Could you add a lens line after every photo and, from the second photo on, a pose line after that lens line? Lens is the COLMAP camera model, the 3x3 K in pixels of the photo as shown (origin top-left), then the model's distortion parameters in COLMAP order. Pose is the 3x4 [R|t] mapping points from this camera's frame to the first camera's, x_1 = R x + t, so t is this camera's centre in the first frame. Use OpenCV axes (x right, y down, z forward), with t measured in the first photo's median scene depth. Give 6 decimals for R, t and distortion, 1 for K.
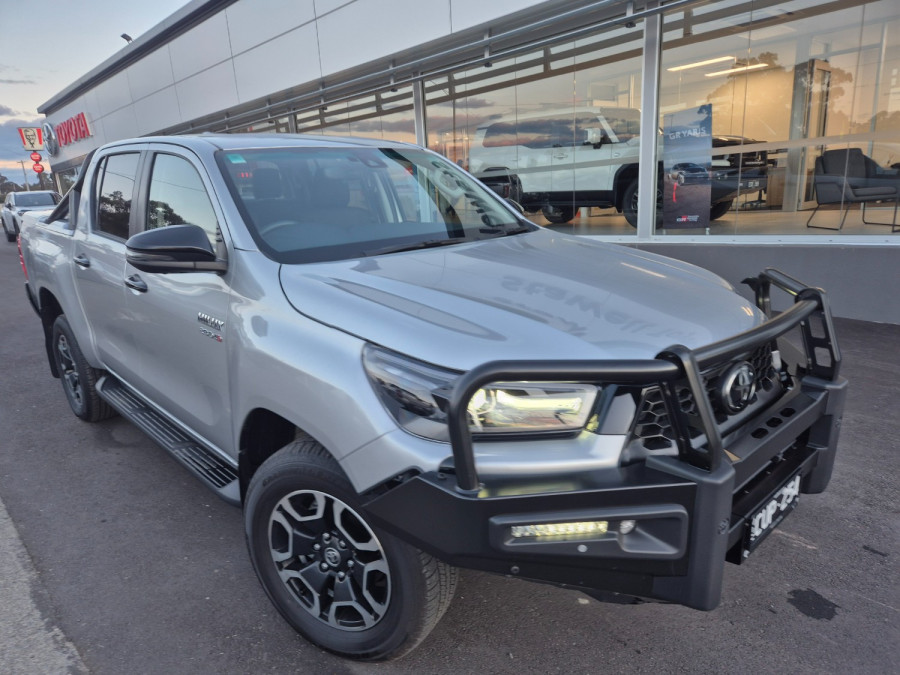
lens RADIAL K [[601.9, 0, 439.4], [0, 601.9, 356.7], [0, 0, 1]] dist [0.062720, -0.040985]
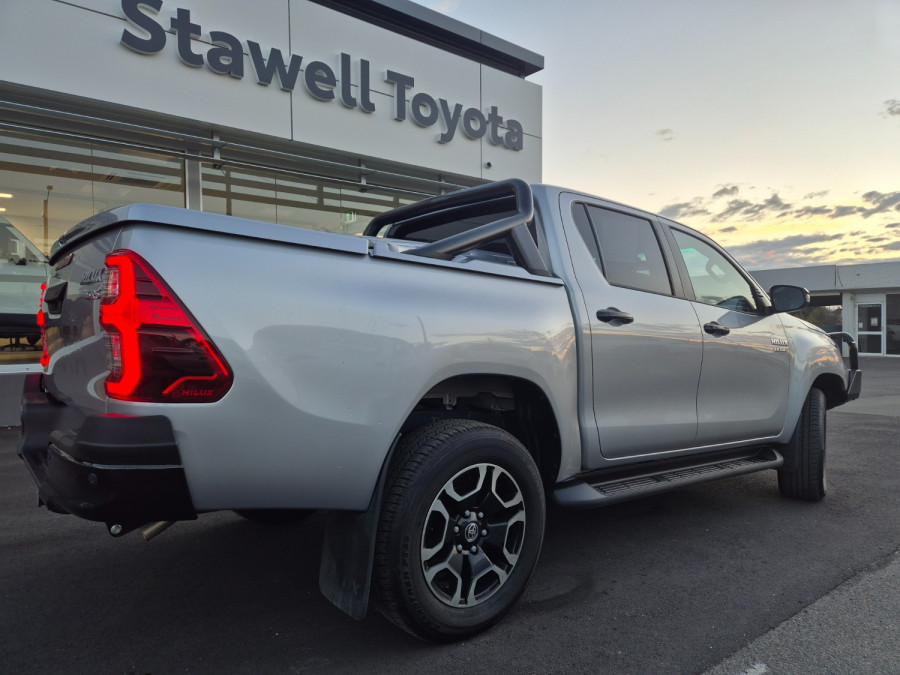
lens RADIAL K [[605.4, 0, 449.3], [0, 605.4, 339.7], [0, 0, 1]] dist [0.071345, -0.052451]
pose [[0.057474, 0.038228, 0.997615, -2.095242], [0.266270, 0.962483, -0.052222, -0.216568], [-0.962183, 0.268636, 0.045138, 1.779706]]
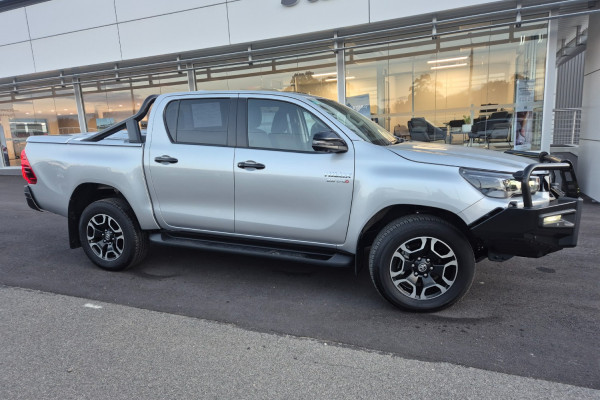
lens RADIAL K [[399.8, 0, 298.1], [0, 399.8, 211.7], [0, 0, 1]] dist [0.050859, -0.008495]
pose [[0.903150, -0.067698, 0.423954, -1.097516], [0.110010, 0.991012, -0.076107, 0.160732], [-0.414991, 0.115375, 0.902480, -0.191482]]
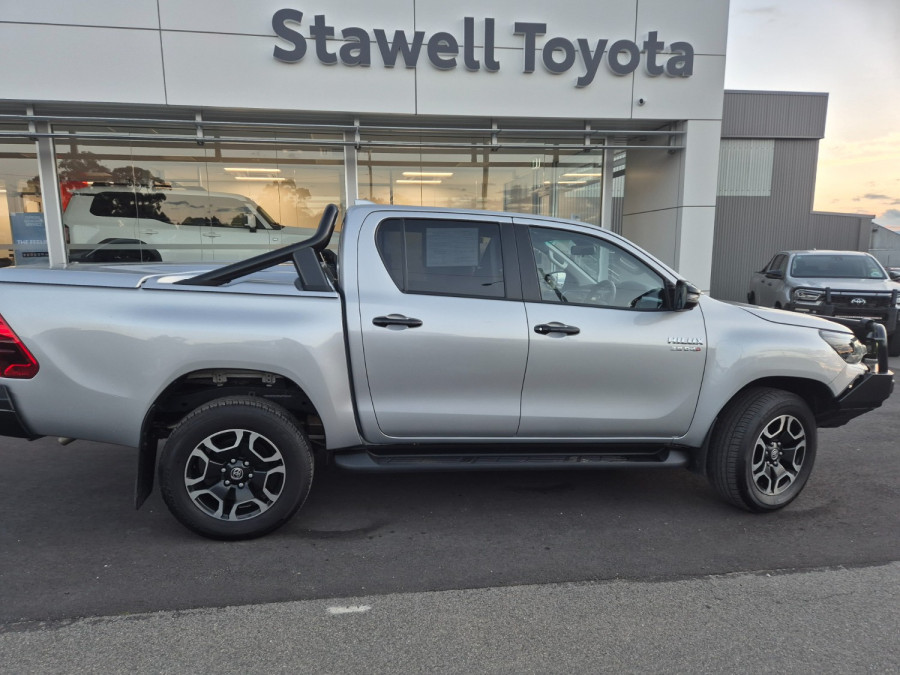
lens RADIAL K [[602.3, 0, 429.4], [0, 602.3, 356.9], [0, 0, 1]] dist [0.056598, -0.014534]
pose [[0.548387, -0.084159, 0.831979, -2.015419], [0.195822, 0.980183, -0.029922, -0.098195], [-0.812973, 0.179329, 0.554000, 0.675150]]
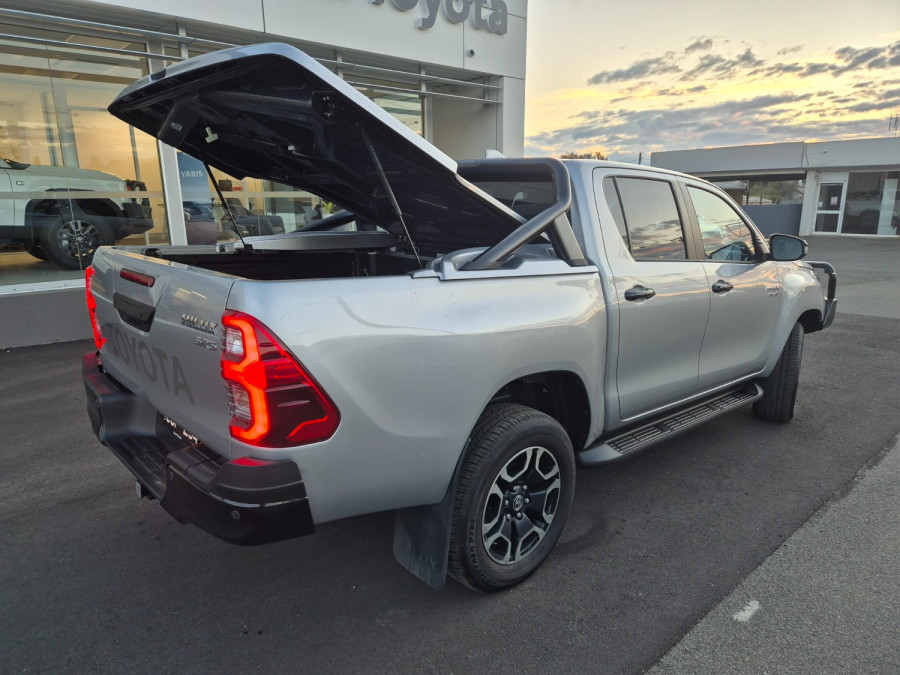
lens RADIAL K [[605.4, 0, 438.5], [0, 605.4, 345.0], [0, 0, 1]] dist [0.071345, -0.052451]
pose [[0.004405, -0.181881, 0.983311, -2.164818], [0.272727, 0.946262, 0.173806, -0.474822], [-0.962081, 0.267410, 0.053772, 1.875119]]
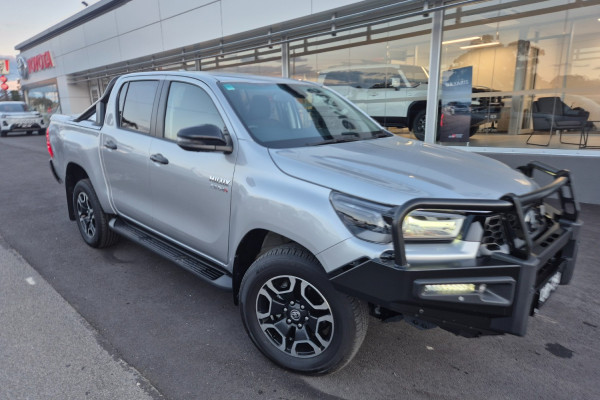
lens RADIAL K [[405.5, 0, 293.8], [0, 405.5, 212.2], [0, 0, 1]] dist [0.058678, -0.025637]
pose [[0.998472, 0.028024, 0.047631, -0.216295], [-0.026579, 0.999175, -0.030694, 0.061086], [-0.048452, 0.029381, 0.998393, -0.160251]]
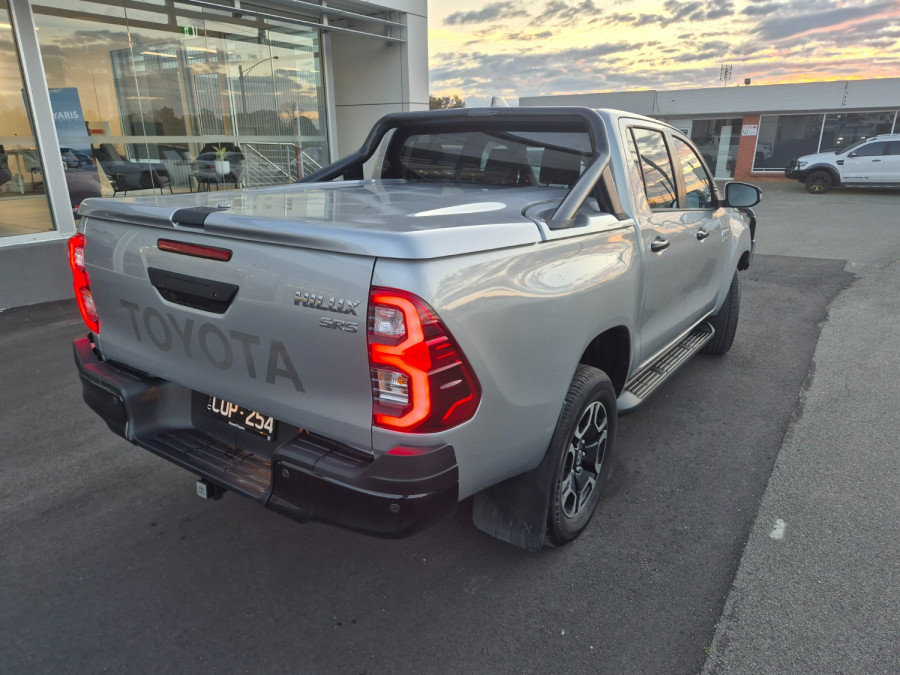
lens RADIAL K [[605.4, 0, 442.0], [0, 605.4, 342.4], [0, 0, 1]] dist [0.071345, -0.052451]
pose [[-0.223223, -0.252726, 0.941436, -2.078113], [0.276280, 0.909797, 0.309741, -0.586872], [-0.934795, 0.329241, -0.133264, 2.196207]]
